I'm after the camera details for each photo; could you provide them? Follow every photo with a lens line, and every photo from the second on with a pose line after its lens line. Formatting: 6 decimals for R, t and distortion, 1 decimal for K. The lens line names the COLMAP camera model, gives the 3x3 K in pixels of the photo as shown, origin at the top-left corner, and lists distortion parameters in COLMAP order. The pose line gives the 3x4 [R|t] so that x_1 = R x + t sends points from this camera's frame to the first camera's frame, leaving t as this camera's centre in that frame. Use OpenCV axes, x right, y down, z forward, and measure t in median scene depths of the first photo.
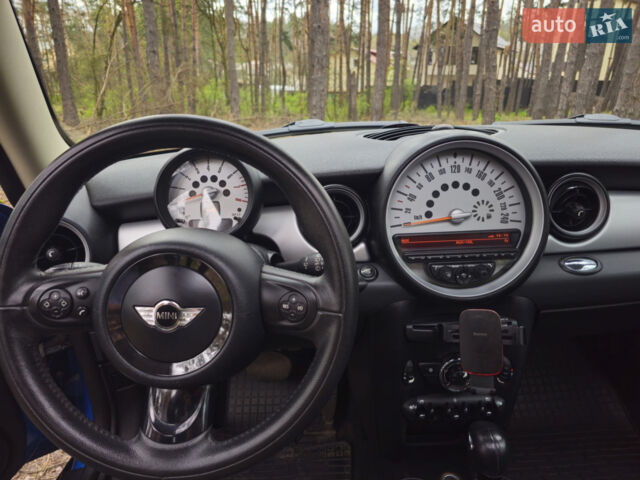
lens RADIAL K [[419.3, 0, 316.1], [0, 419.3, 239.9], [0, 0, 1]] dist [0.030078, -0.003689]
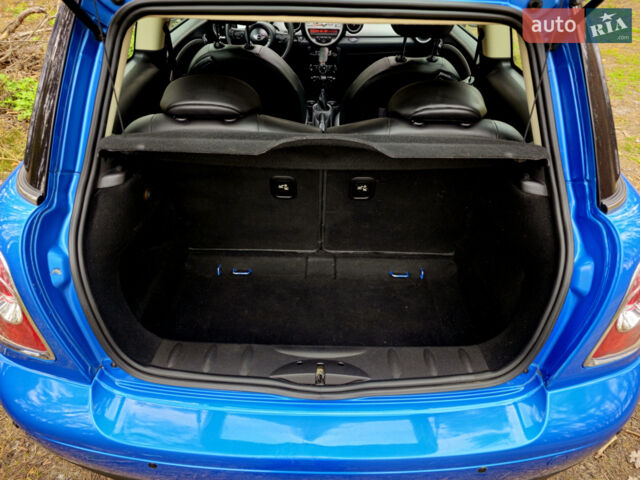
lens RADIAL K [[419.3, 0, 316.1], [0, 419.3, 239.9], [0, 0, 1]] dist [0.030078, -0.003689]
pose [[0.998449, 0.053862, 0.014105, 0.312121], [-0.055424, 0.937275, 0.344156, 0.487056], [0.005317, -0.344404, 0.938806, -3.471715]]
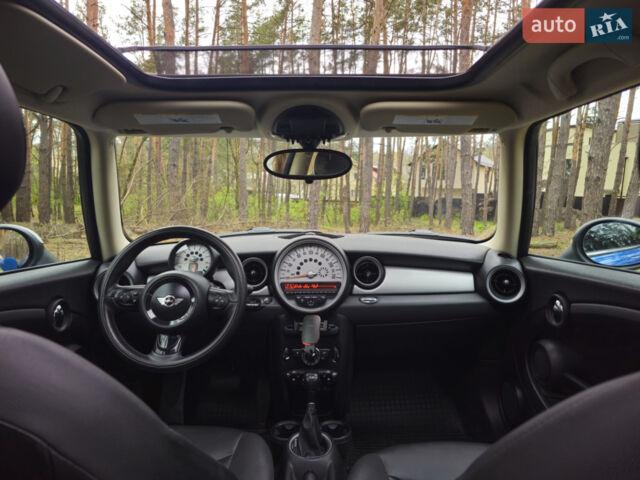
lens RADIAL K [[419.3, 0, 316.1], [0, 419.3, 239.9], [0, 0, 1]] dist [0.030078, -0.003689]
pose [[0.999603, 0.025316, -0.012400, 0.380923], [-0.027543, 0.970802, -0.238295, 0.274231], [0.006006, 0.238542, 0.971114, -1.077005]]
